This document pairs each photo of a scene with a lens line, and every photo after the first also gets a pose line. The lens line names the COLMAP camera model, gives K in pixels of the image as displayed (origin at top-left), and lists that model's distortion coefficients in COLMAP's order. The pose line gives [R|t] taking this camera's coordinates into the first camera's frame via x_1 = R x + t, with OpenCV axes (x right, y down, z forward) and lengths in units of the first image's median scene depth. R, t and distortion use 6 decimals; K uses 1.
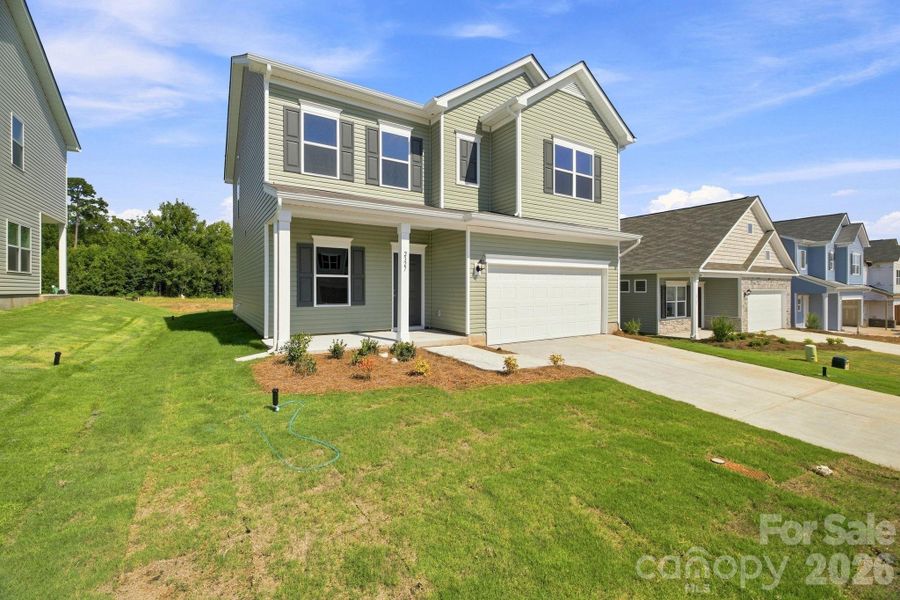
lens RADIAL K [[382.2, 0, 449.0], [0, 382.2, 291.6], [0, 0, 1]] dist [0.003212, 0.000100]
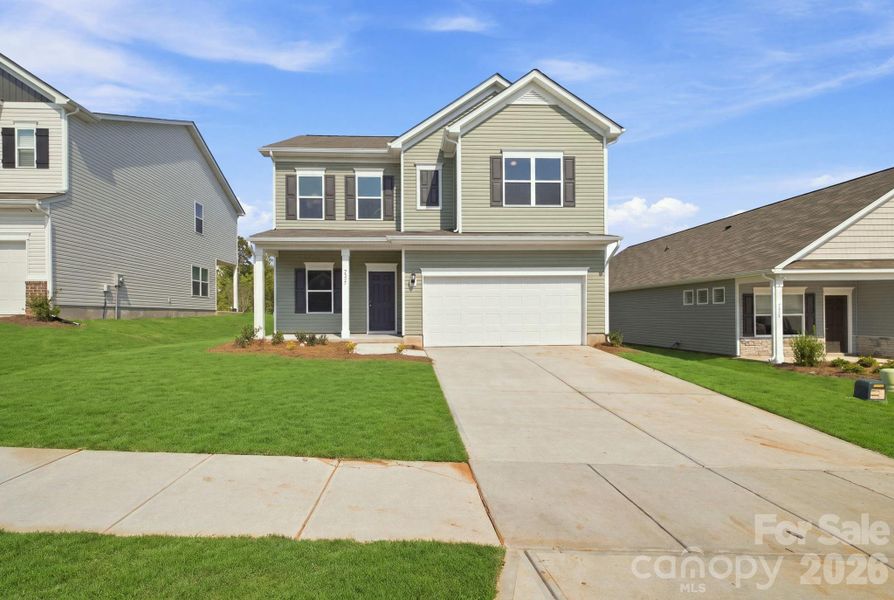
lens RADIAL K [[420.1, 0, 418.6], [0, 420.1, 315.8], [0, 0, 1]] dist [0.002672, 0.000140]
pose [[0.865428, -0.004636, -0.501012, 0.683146], [0.002974, 0.999987, -0.004115, 0.049844], [0.501025, 0.002071, 0.865431, -0.109548]]
